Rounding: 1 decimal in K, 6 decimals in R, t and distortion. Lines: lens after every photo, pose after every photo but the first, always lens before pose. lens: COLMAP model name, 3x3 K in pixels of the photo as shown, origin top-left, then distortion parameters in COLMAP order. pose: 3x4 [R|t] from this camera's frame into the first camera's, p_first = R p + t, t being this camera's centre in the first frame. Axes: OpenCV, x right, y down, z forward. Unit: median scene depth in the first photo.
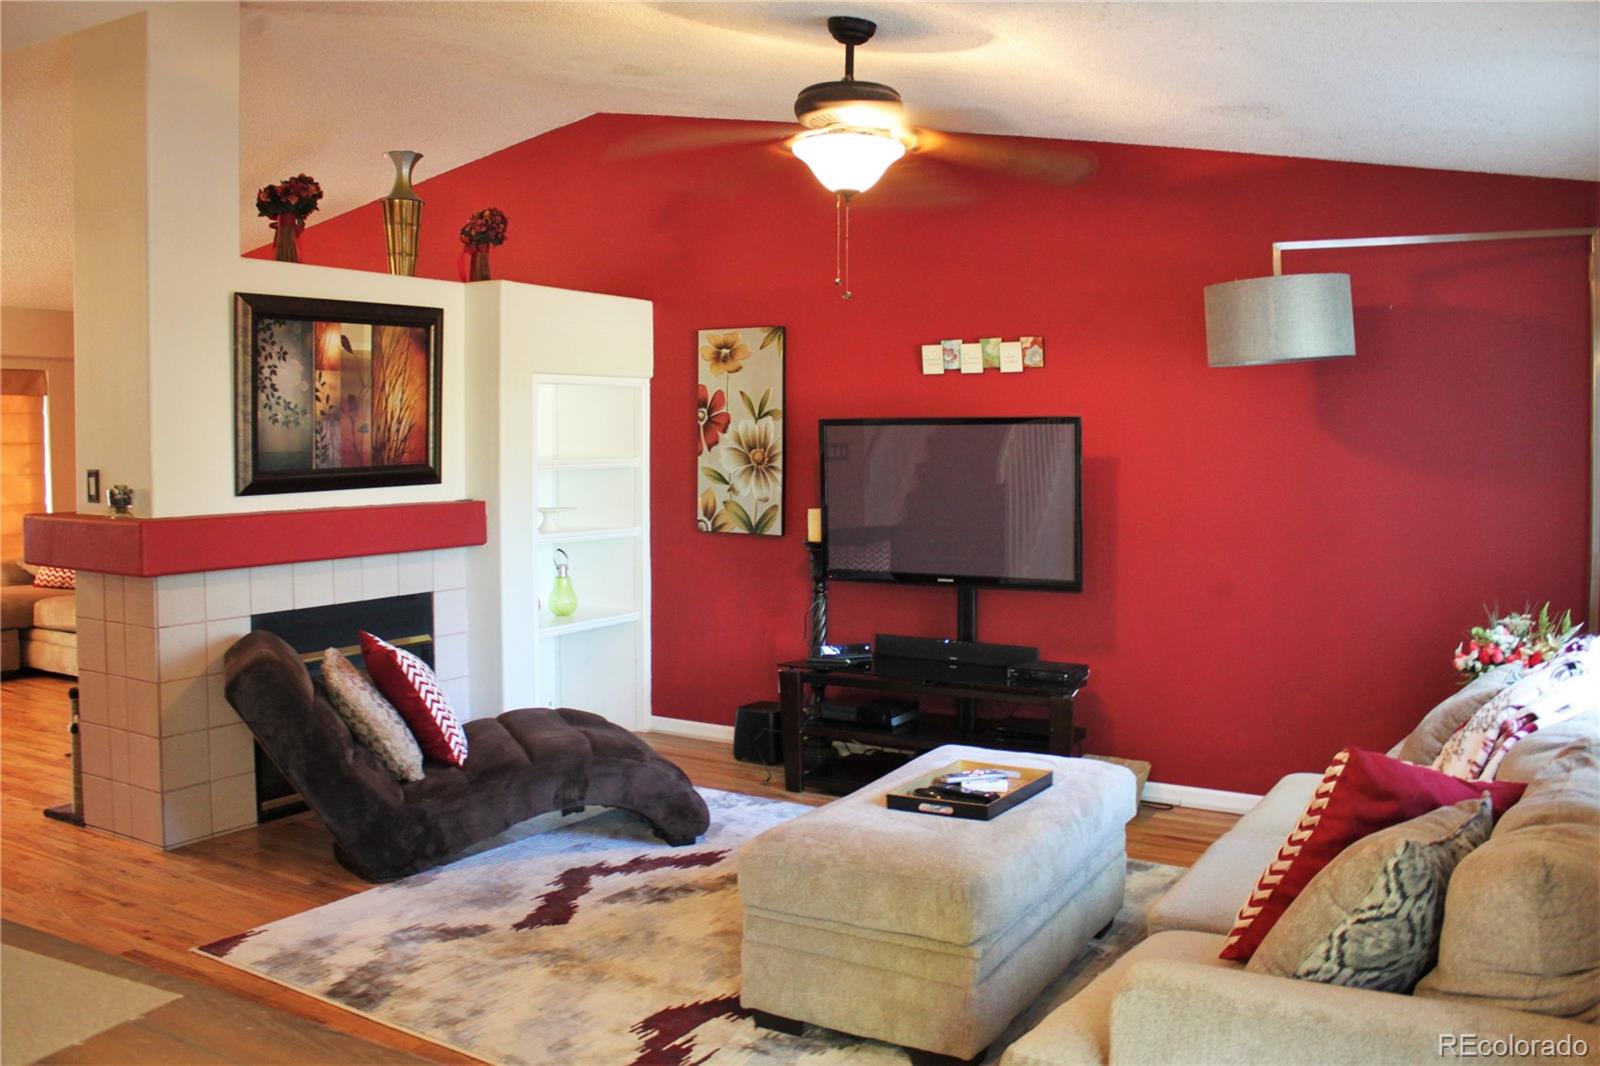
lens RADIAL K [[1384.8, 0, 797.2], [0, 1384.8, 535.7], [0, 0, 1]] dist [-0.103381, 0.001575]
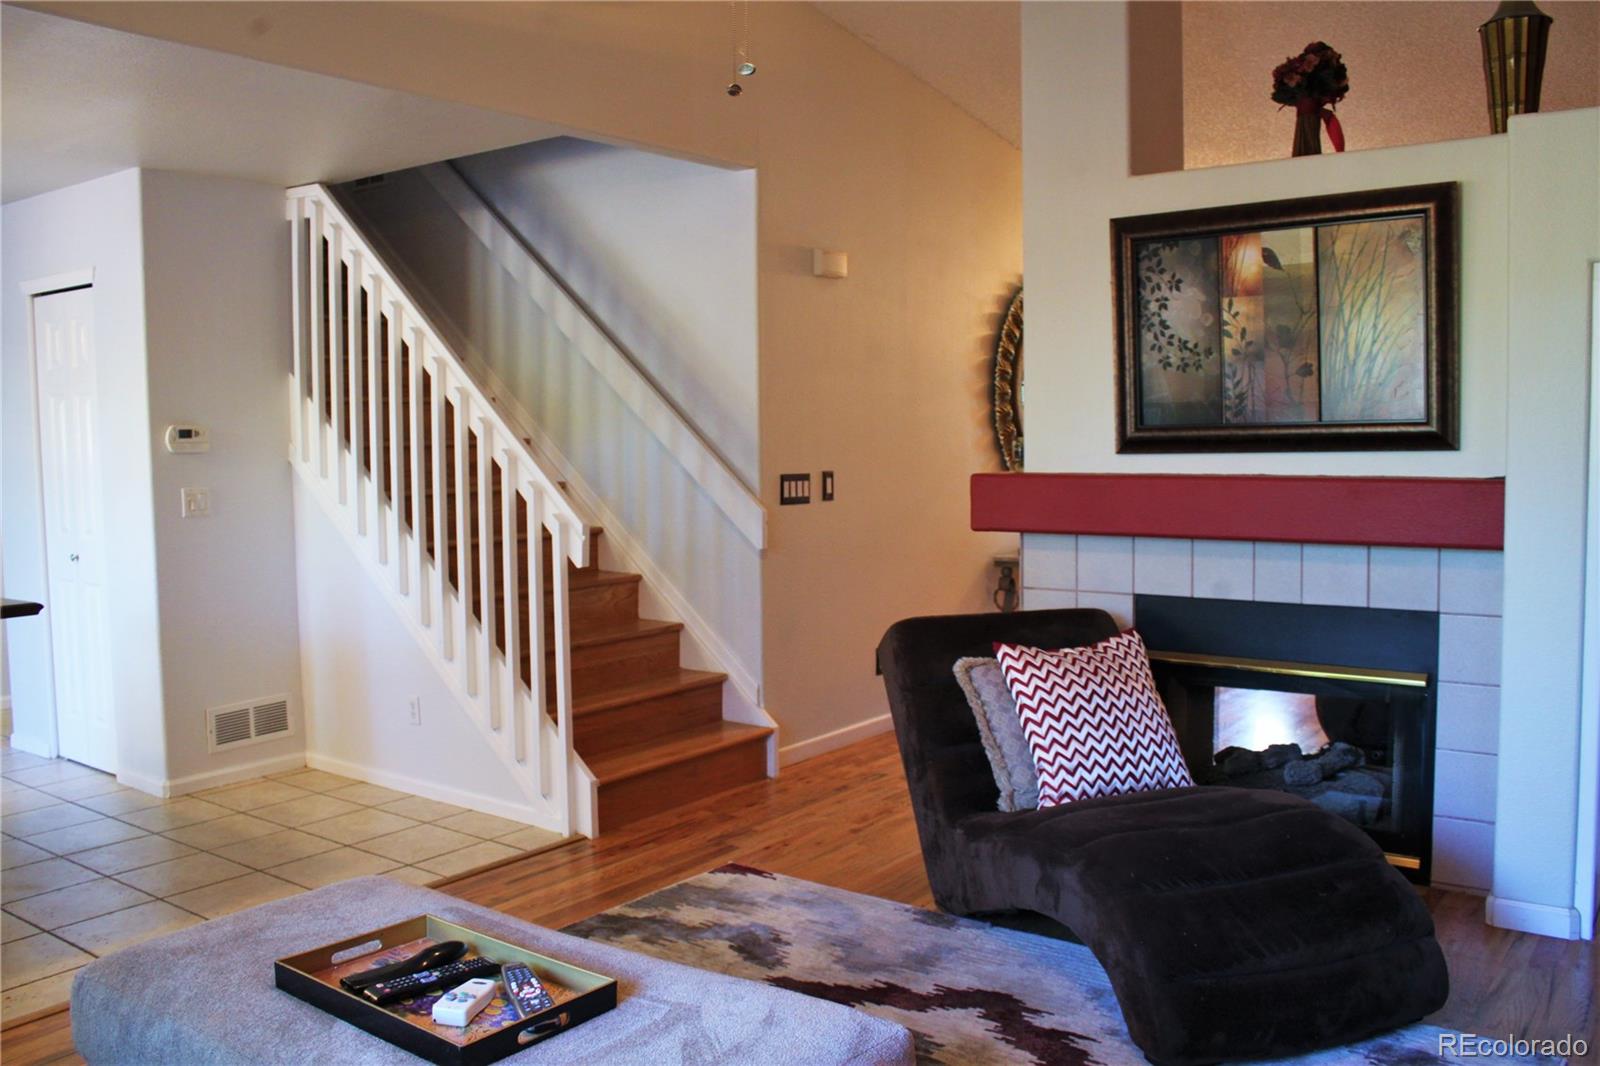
lens RADIAL K [[1384.8, 0, 796.8], [0, 1384.8, 525.8], [0, 0, 1]] dist [-0.103381, 0.001575]
pose [[-0.100066, 0.068783, -0.992600, 0.458704], [-0.061154, 0.995296, 0.075135, -0.034929], [0.993100, 0.068220, -0.095389, 0.838476]]
